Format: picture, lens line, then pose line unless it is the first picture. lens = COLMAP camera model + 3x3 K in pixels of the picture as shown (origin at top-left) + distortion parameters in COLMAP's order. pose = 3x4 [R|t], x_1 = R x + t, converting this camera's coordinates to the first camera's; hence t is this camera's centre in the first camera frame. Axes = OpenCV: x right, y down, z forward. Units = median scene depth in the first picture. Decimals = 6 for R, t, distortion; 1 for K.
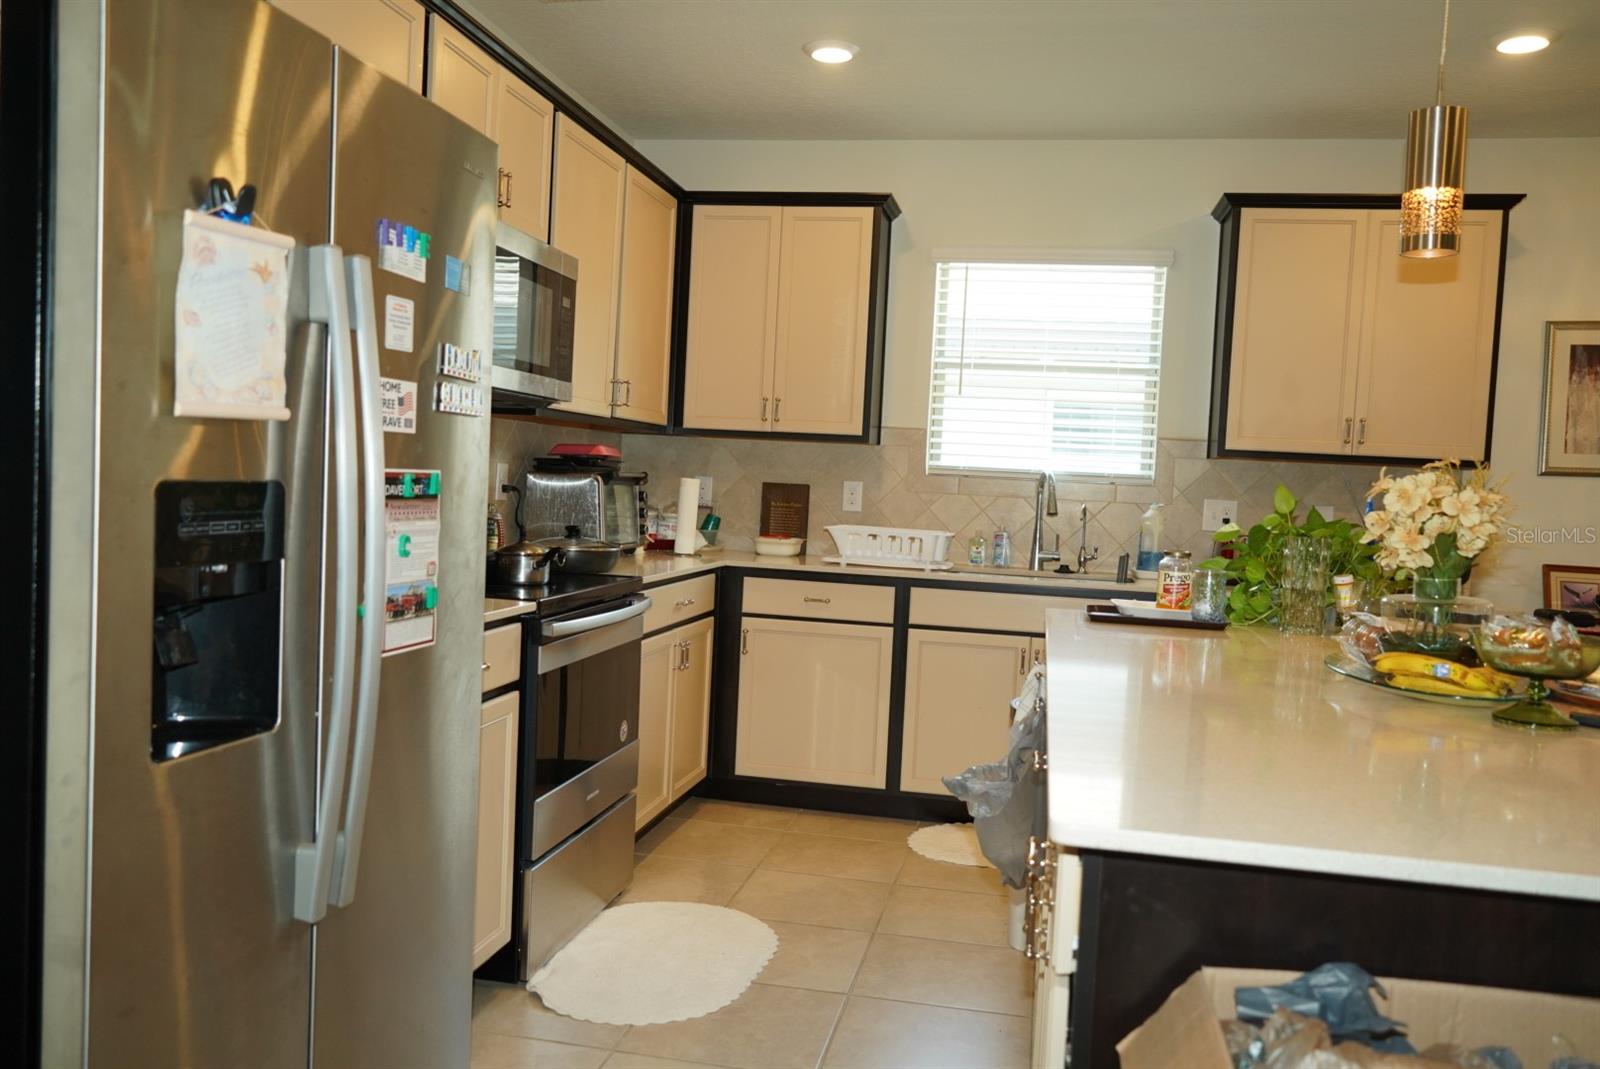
lens RADIAL K [[1266.8, 0, 802.8], [0, 1266.8, 532.4], [0, 0, 1]] dist [-0.015333, 0.022061]
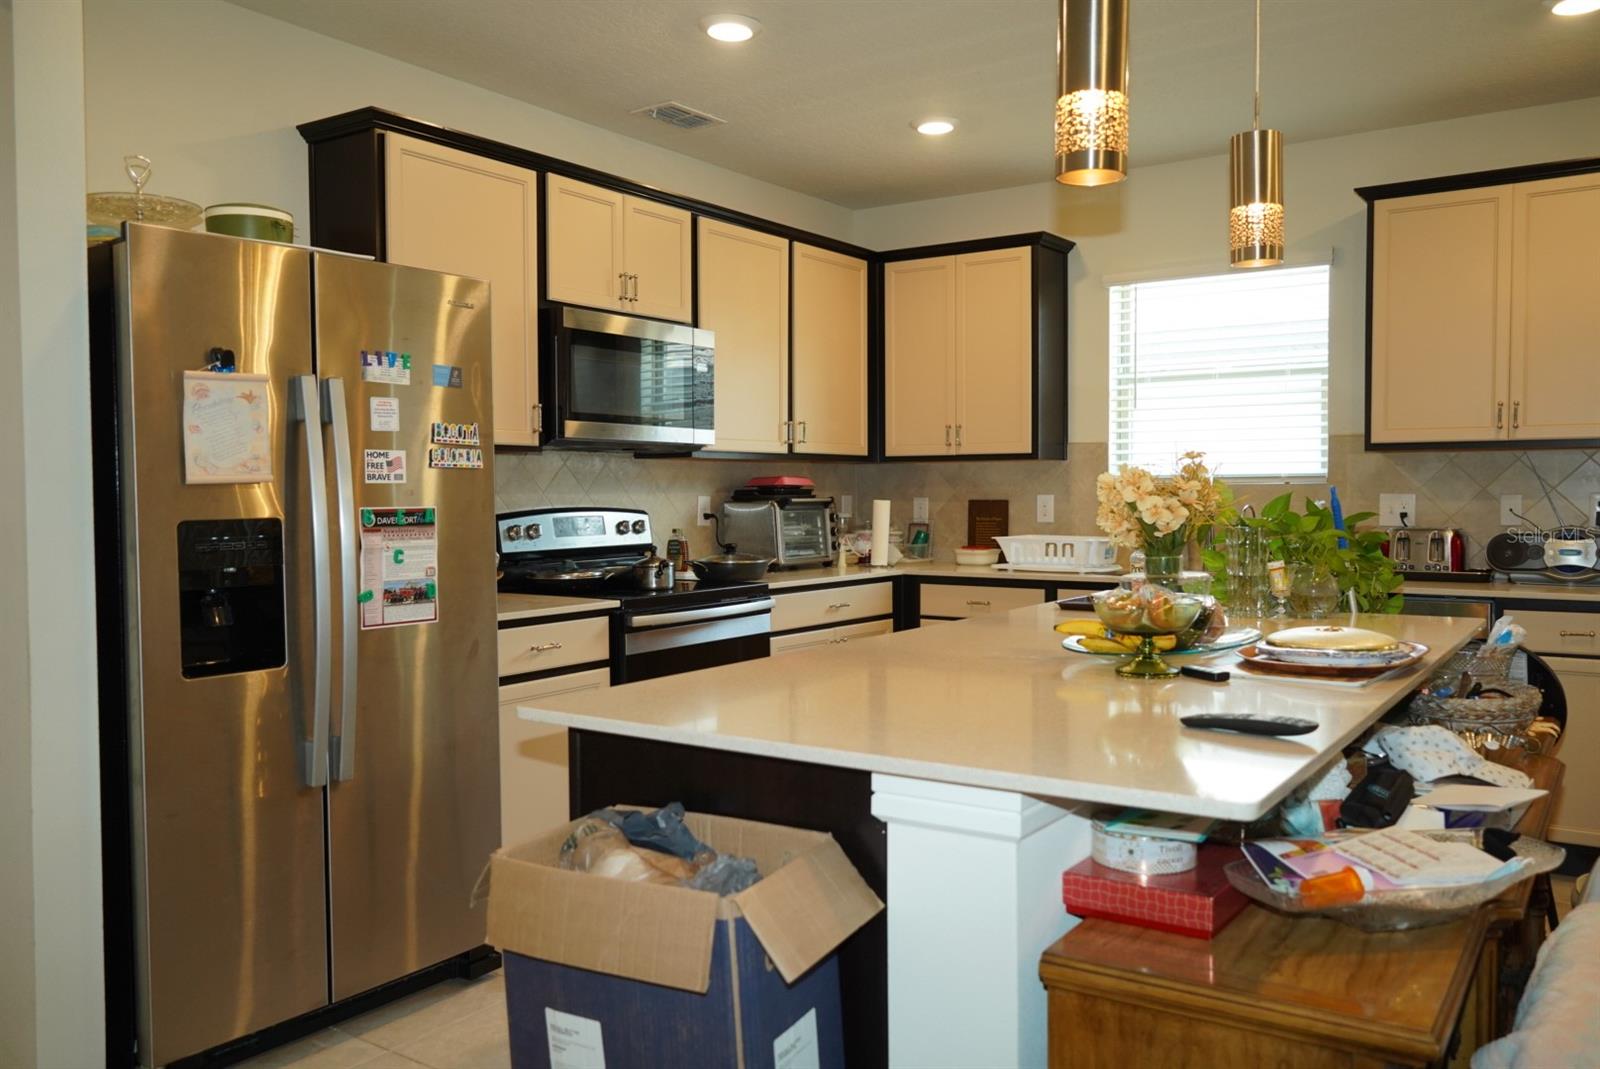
lens RADIAL K [[1266.8, 0, 801.0], [0, 1266.8, 538.0], [0, 0, 1]] dist [-0.015333, 0.022061]
pose [[0.913286, -0.039183, -0.405430, 0.334287], [0.032586, 0.999200, -0.023165, 0.017567], [0.406014, 0.007945, 0.913832, -0.093406]]
